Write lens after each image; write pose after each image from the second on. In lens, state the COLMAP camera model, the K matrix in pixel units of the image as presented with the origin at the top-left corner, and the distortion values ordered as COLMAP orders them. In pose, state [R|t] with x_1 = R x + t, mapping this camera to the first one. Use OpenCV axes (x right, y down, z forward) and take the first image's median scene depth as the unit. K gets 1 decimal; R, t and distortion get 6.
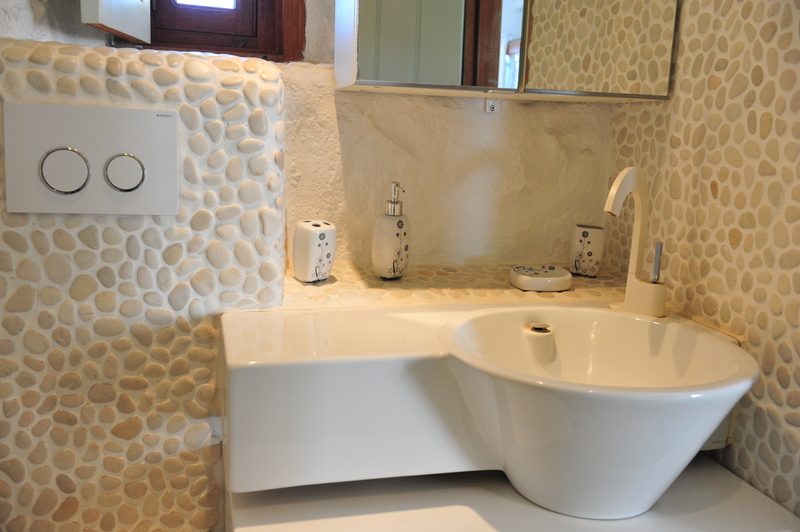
lens RADIAL K [[765.0, 0, 401.2], [0, 765.0, 265.2], [0, 0, 1]] dist [0.022971, 0.000000]
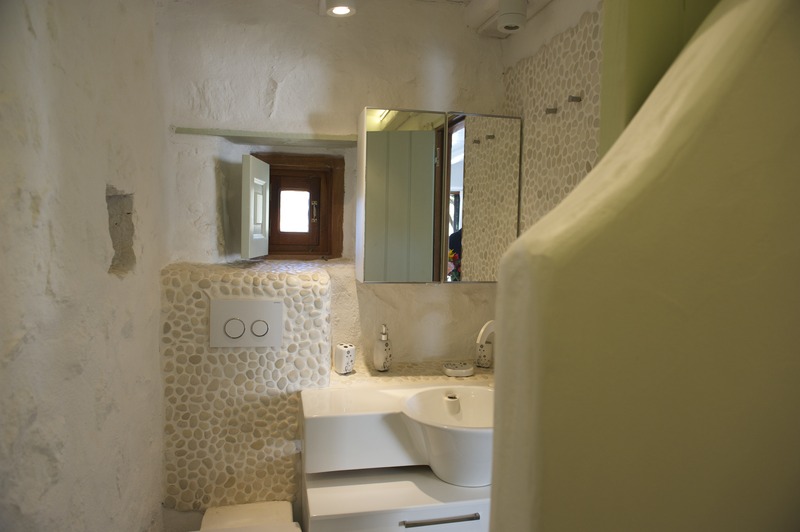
lens RADIAL K [[549.0, 0, 398.0], [0, 549.0, 266.5], [0, 0, 1]] dist [-0.046426, -0.005372]
pose [[0.998941, -0.012087, -0.044402, 0.111214], [0.006987, 0.993539, -0.113272, -0.109585], [0.045485, 0.112842, 0.992571, -0.559665]]
